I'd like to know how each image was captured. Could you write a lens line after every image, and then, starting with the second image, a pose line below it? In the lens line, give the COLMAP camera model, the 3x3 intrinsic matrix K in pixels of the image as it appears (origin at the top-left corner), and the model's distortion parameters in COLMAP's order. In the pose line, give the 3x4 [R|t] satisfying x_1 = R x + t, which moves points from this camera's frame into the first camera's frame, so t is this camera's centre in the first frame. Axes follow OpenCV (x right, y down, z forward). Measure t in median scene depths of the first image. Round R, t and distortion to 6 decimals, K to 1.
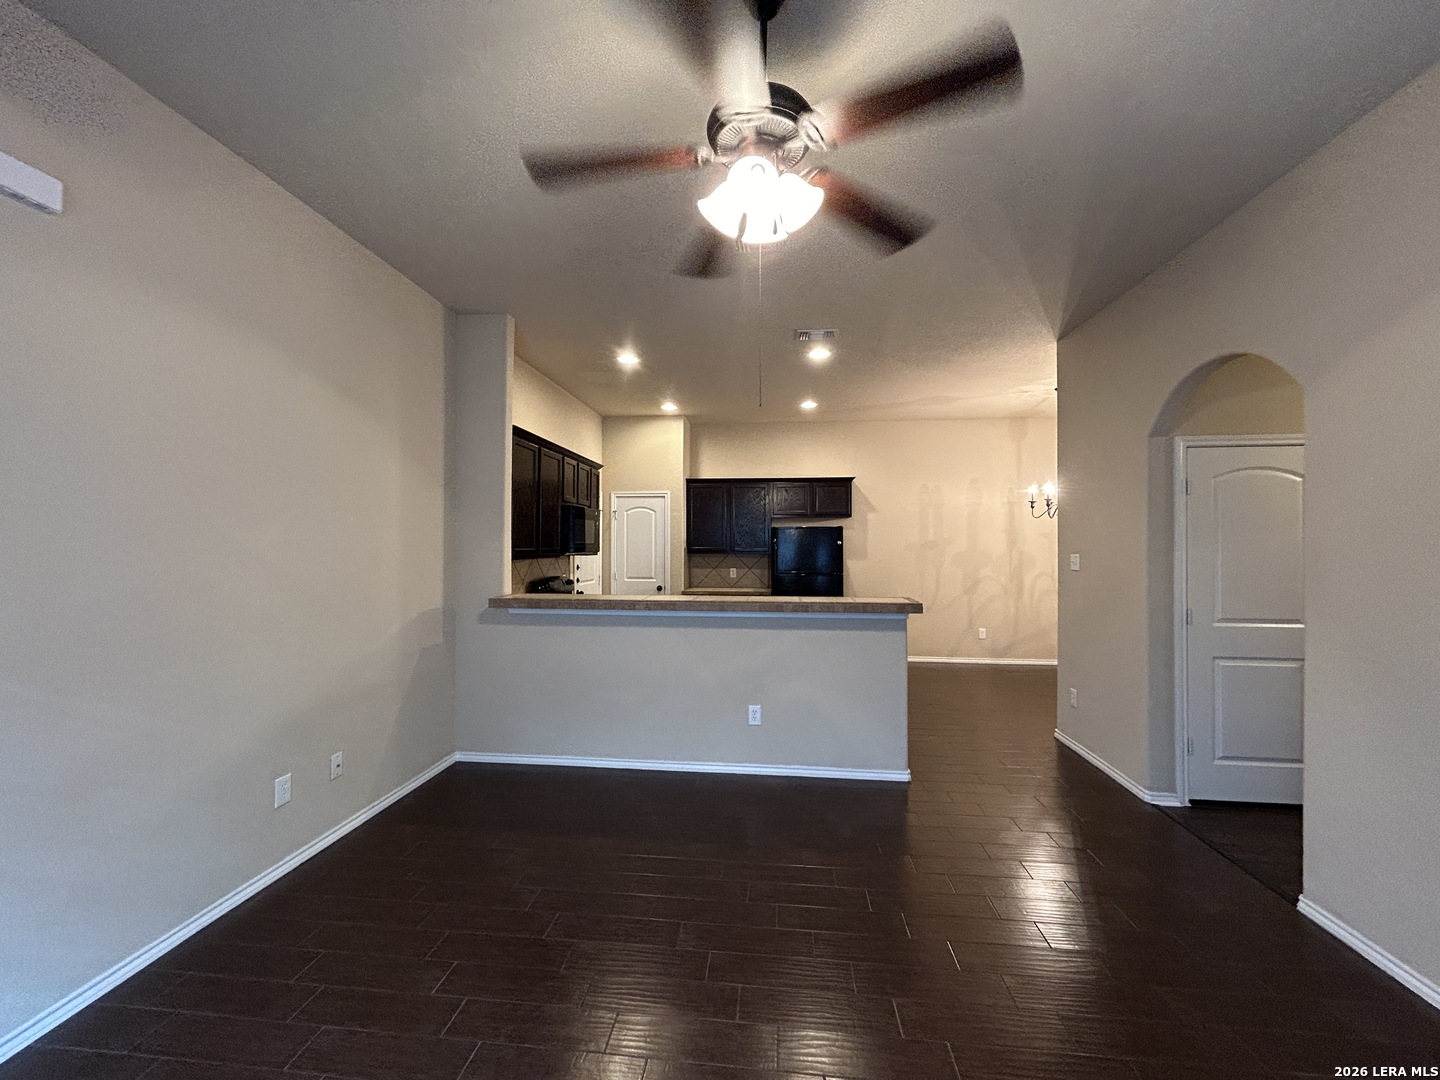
lens RADIAL K [[584.5, 0, 714.4], [0, 584.5, 541.4], [0, 0, 1]] dist [-0.000362, 0.000270]
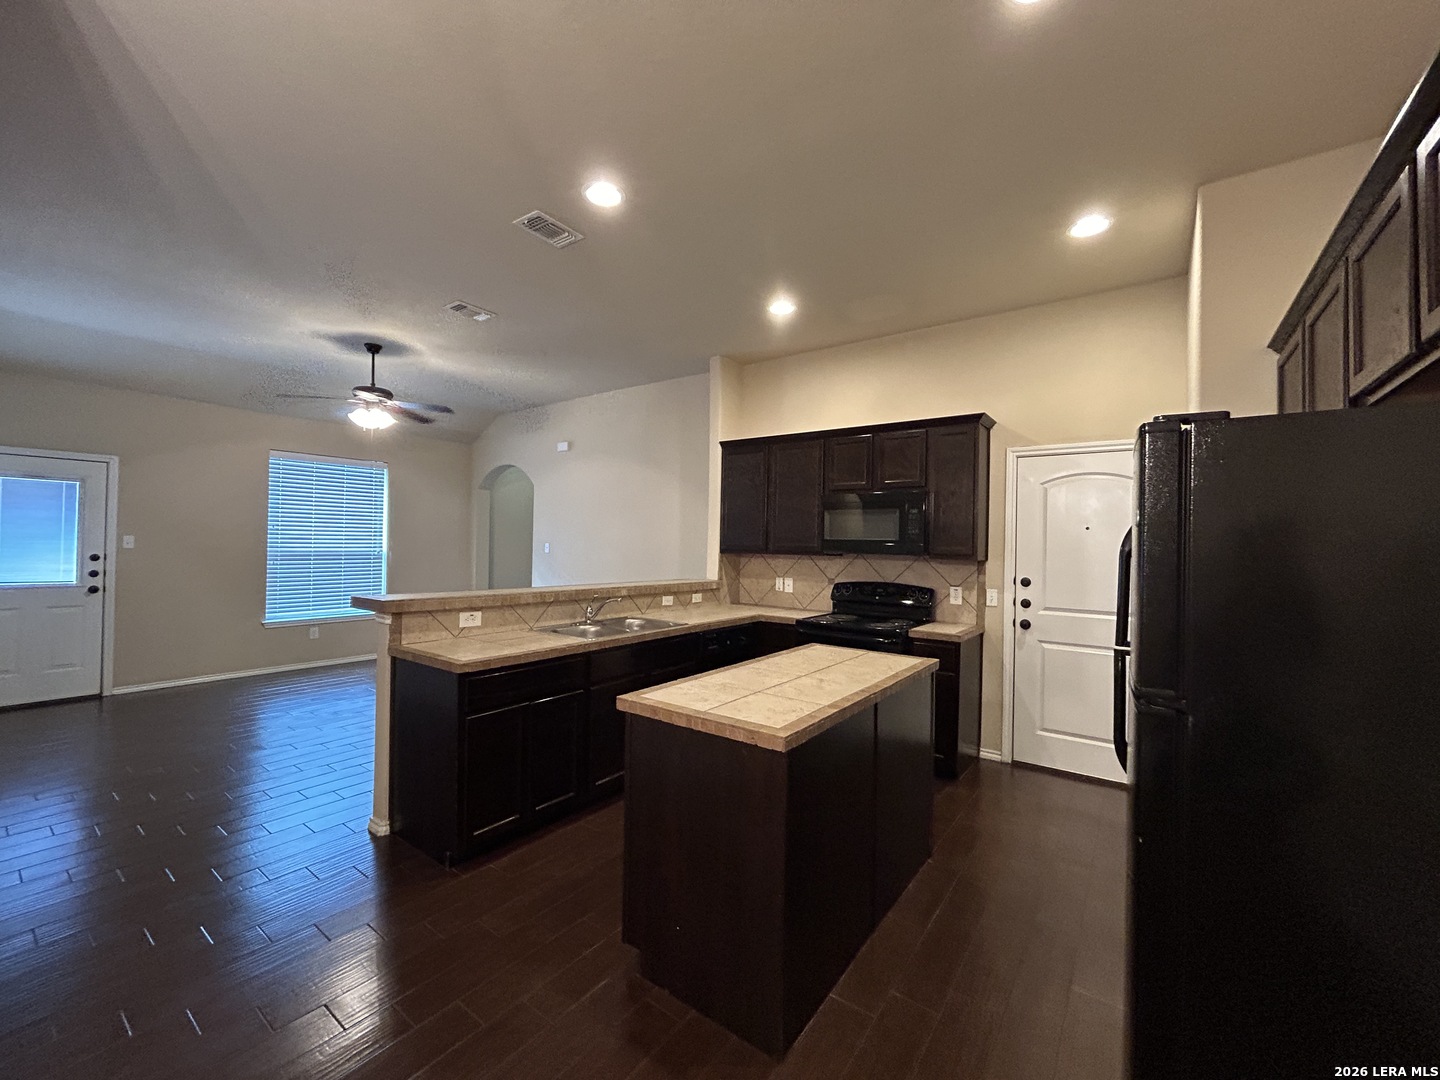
lens RADIAL K [[584.5, 0, 722.2], [0, 584.5, 540.0], [0, 0, 1]] dist [-0.000362, 0.000270]
pose [[-0.502067, -0.021811, -0.864554, 0.403522], [-0.015257, 0.999750, -0.016362, 0.013225], [0.864694, 0.004975, -0.502274, 0.920911]]
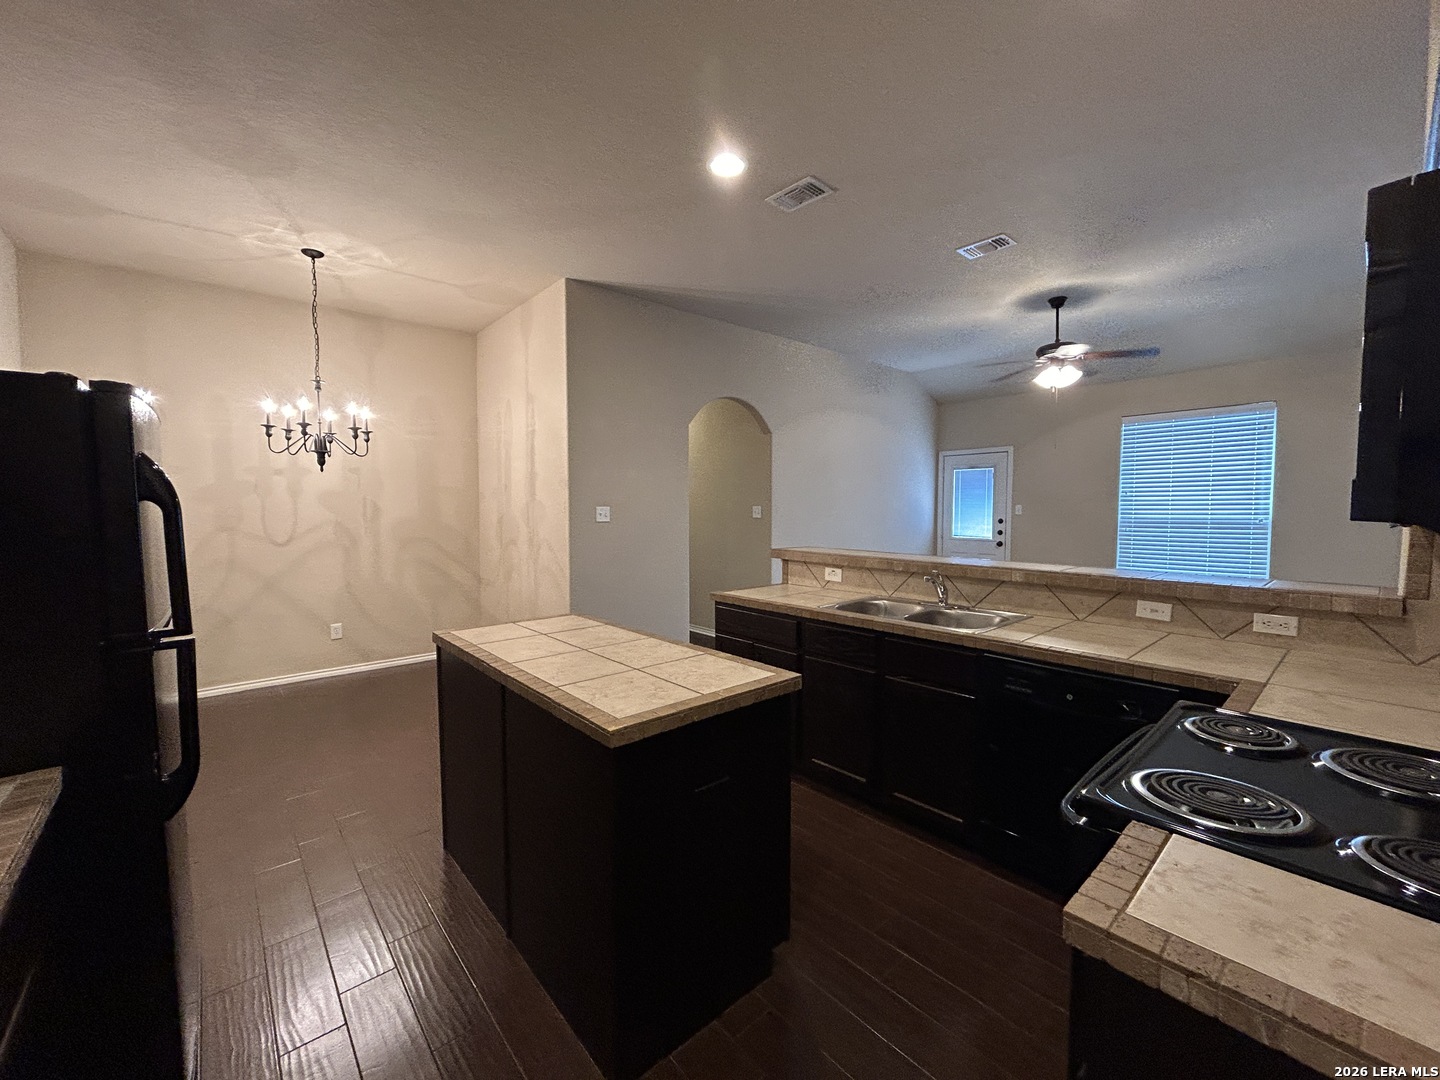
lens RADIAL K [[584.5, 0, 717.1], [0, 584.5, 541.5], [0, 0, 1]] dist [-0.000362, 0.000270]
pose [[-0.731143, -0.045526, 0.680704, -0.149752], [-0.005575, 0.998136, 0.060768, 0.011490], [-0.682202, 0.040635, -0.730034, 0.961023]]
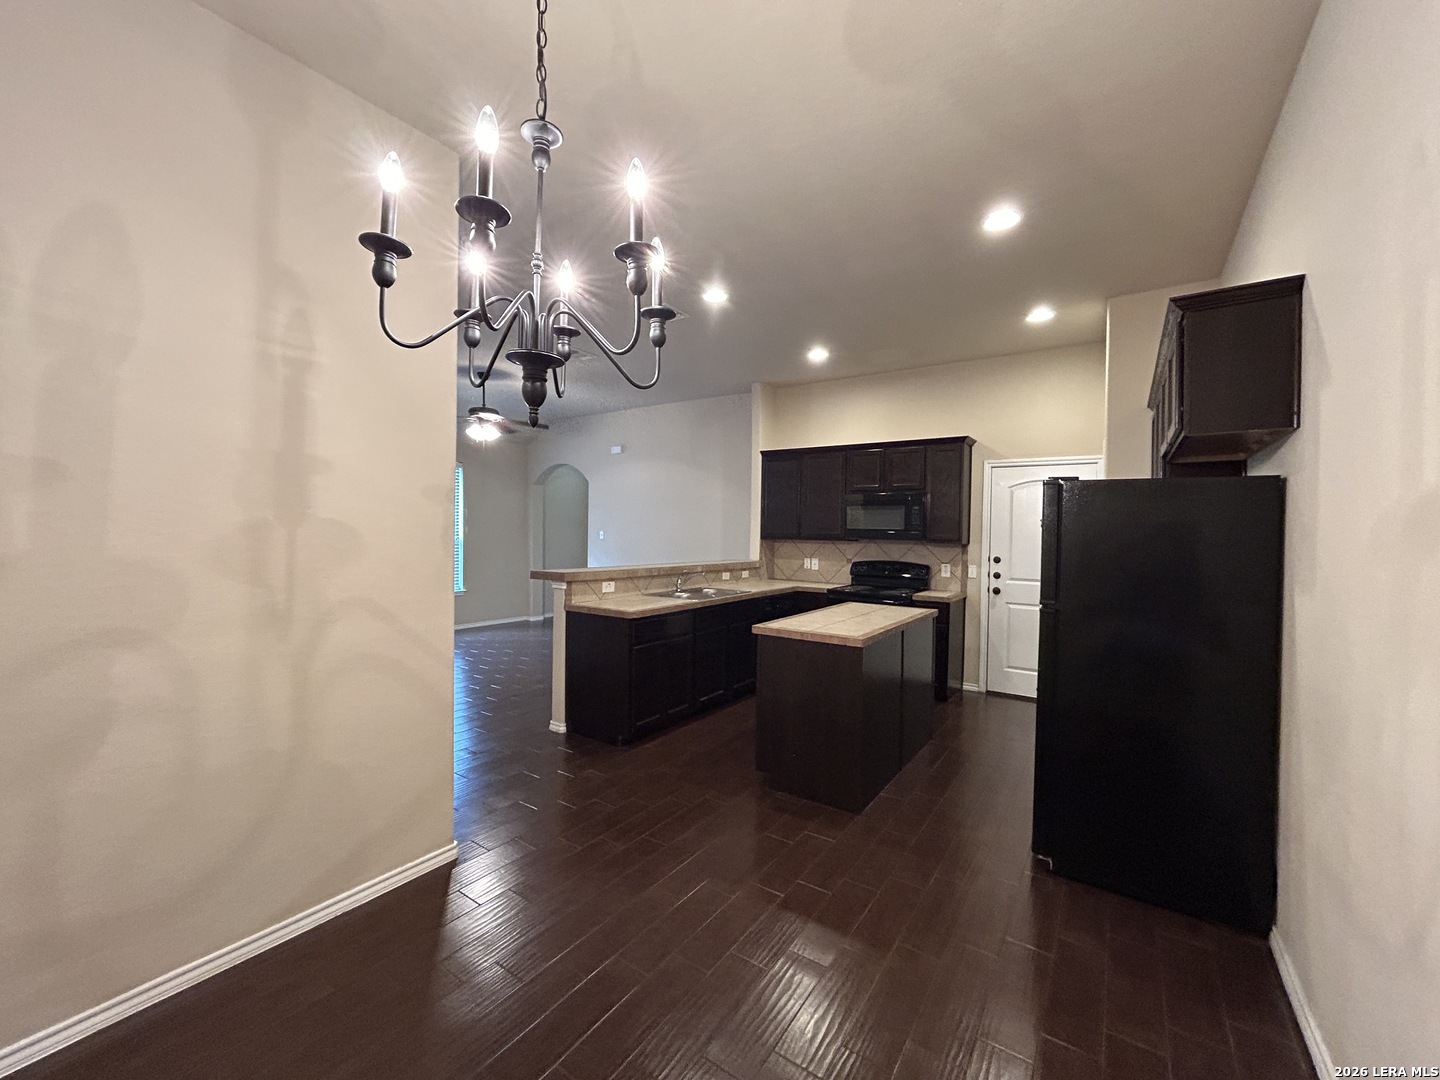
lens RADIAL K [[584.5, 0, 721.2], [0, 584.5, 538.0], [0, 0, 1]] dist [-0.000362, 0.000270]
pose [[-0.477441, -0.001399, -0.878663, 0.607879], [-0.011846, 0.999918, 0.004844, 0.012098], [0.878584, 0.012721, -0.477419, 0.938249]]
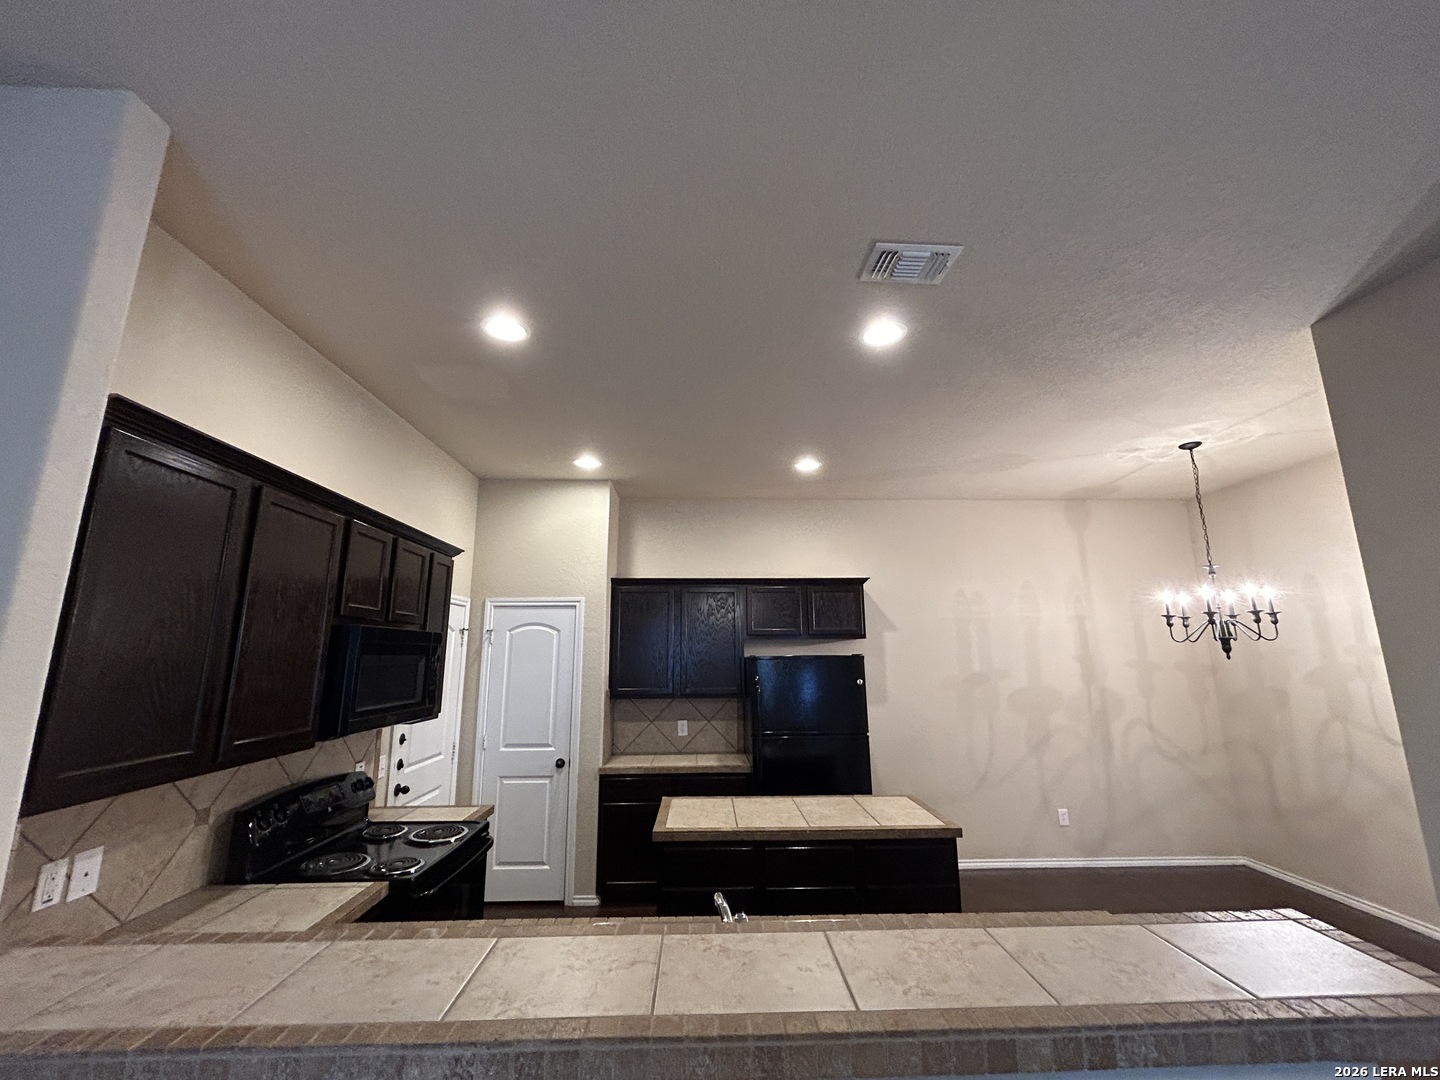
lens RADIAL K [[584.5, 0, 719.2], [0, 584.5, 541.4], [0, 0, 1]] dist [-0.000362, 0.000270]
pose [[0.989258, 0.018854, 0.144957, -0.025211], [0.008148, 0.982993, -0.183460, -0.029334], [-0.145951, 0.182670, 0.972281, 0.362137]]
